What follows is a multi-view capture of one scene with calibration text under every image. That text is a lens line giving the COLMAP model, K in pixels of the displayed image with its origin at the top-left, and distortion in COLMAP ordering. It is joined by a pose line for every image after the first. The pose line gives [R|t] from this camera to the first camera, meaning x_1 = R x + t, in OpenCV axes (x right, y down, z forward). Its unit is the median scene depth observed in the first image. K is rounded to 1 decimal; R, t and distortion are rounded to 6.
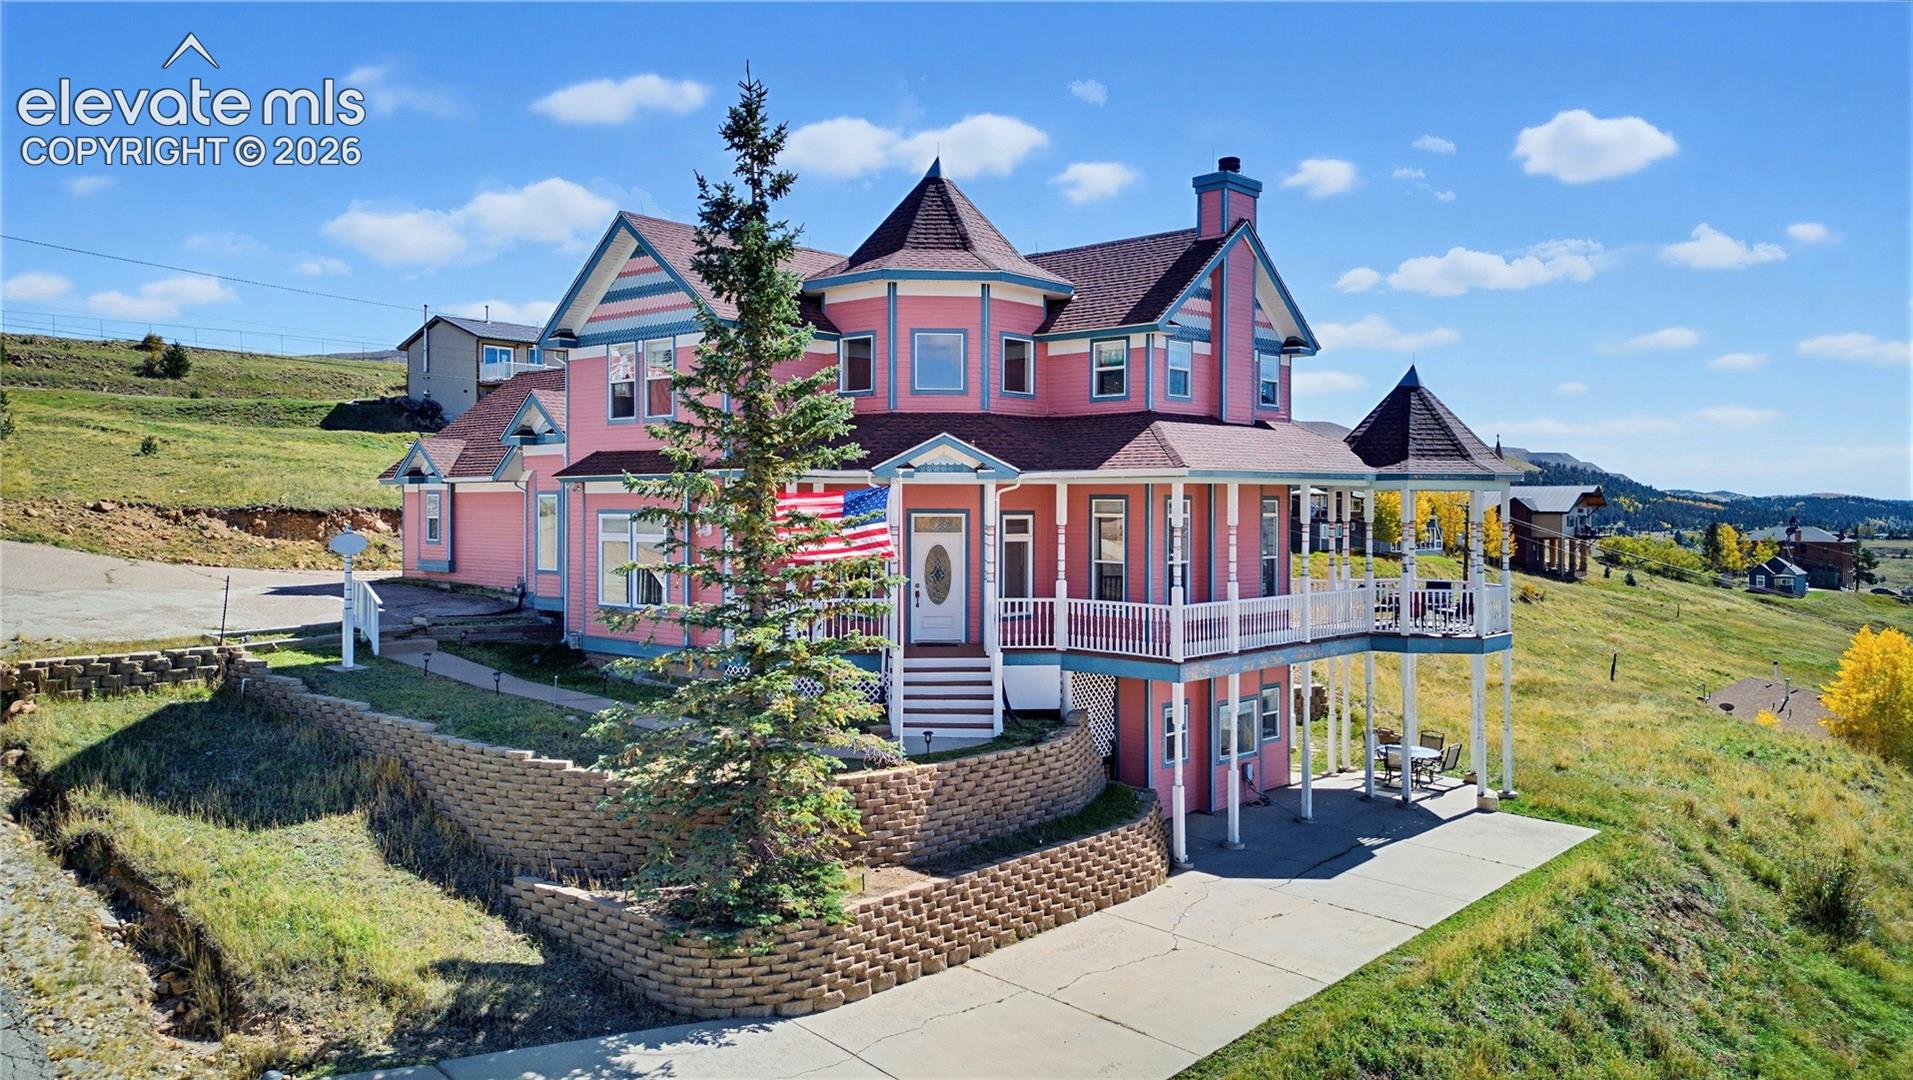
lens RADIAL K [[1424.8, 0, 957.9], [0, 1424.8, 535.1], [0, 0, 1]] dist [0.003582, -0.013036]
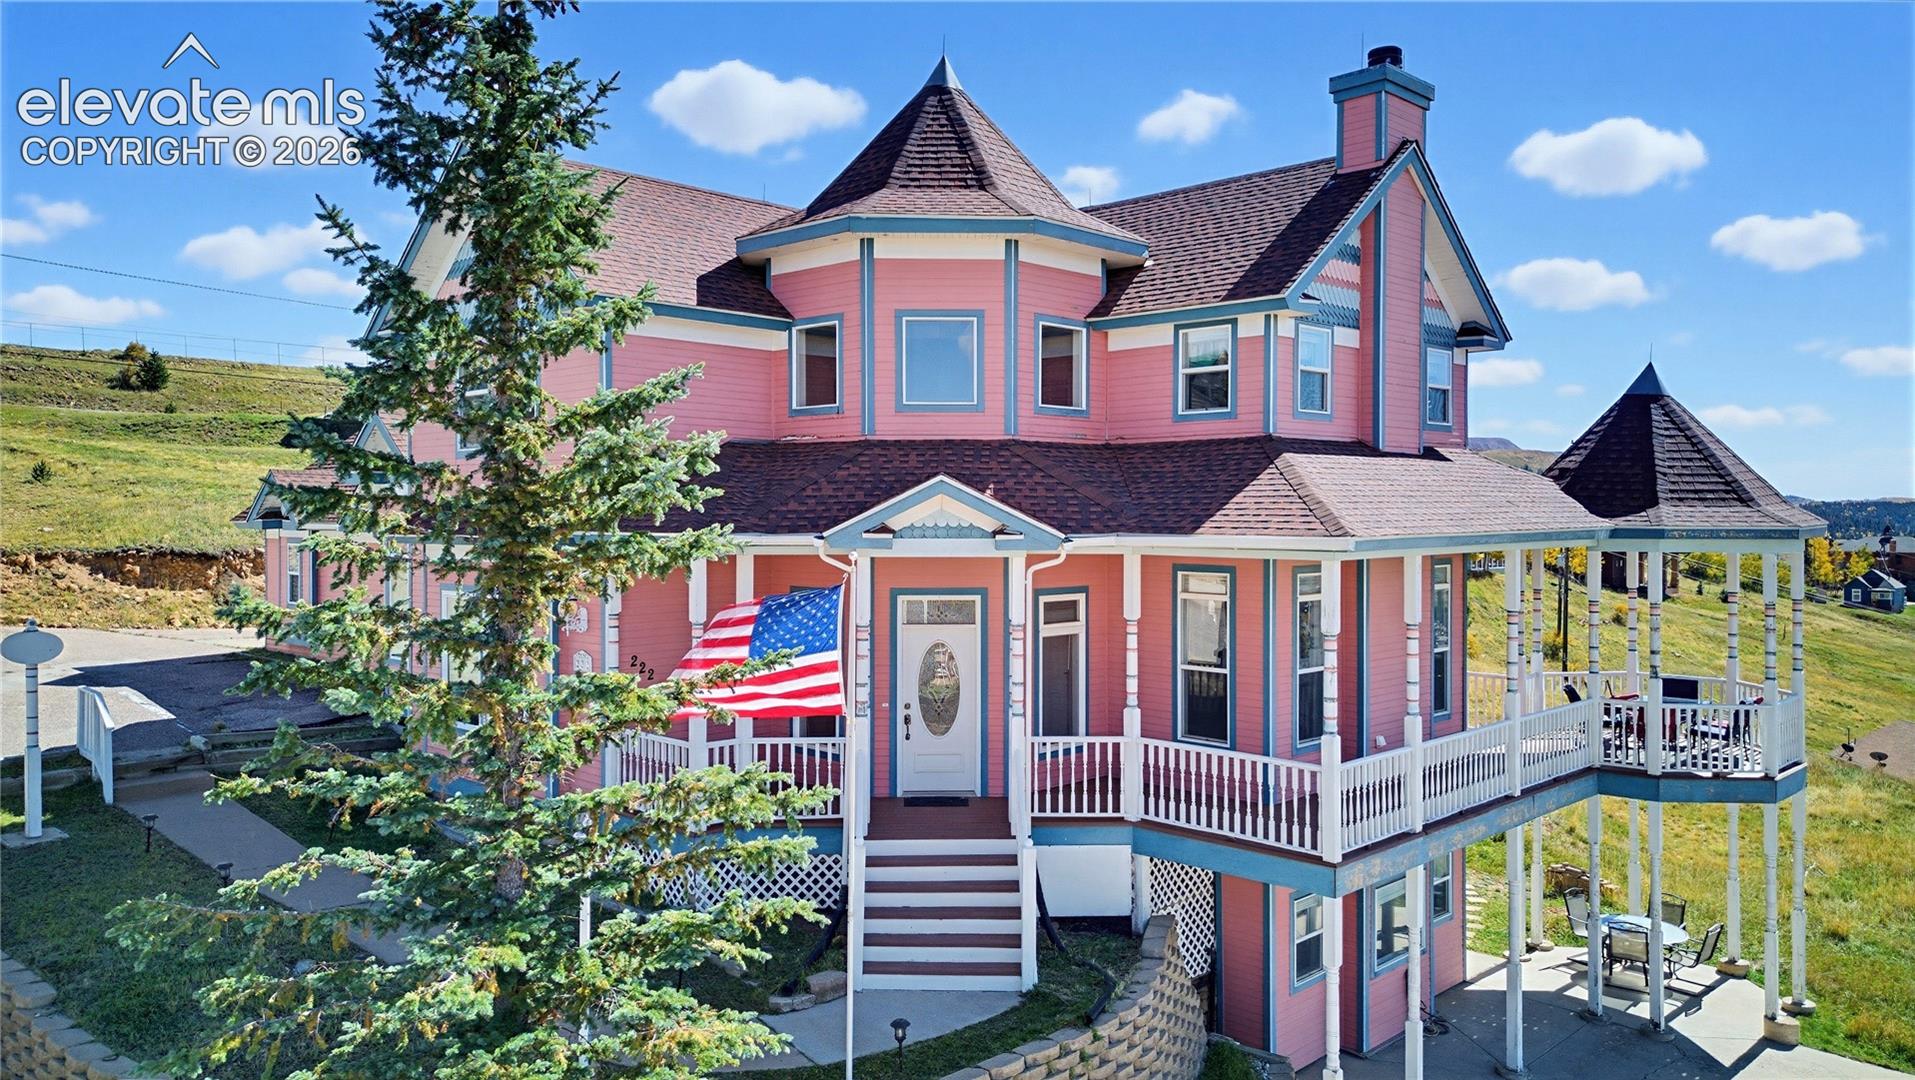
lens RADIAL K [[1426.3, 0, 954.3], [0, 1426.3, 556.6], [0, 0, 1]] dist [0.003582, -0.013036]
pose [[0.999310, -0.001813, -0.037096, 0.016304], [0.002180, 0.999949, 0.009872, -0.037543], [0.037076, -0.009946, 0.999263, 0.337263]]
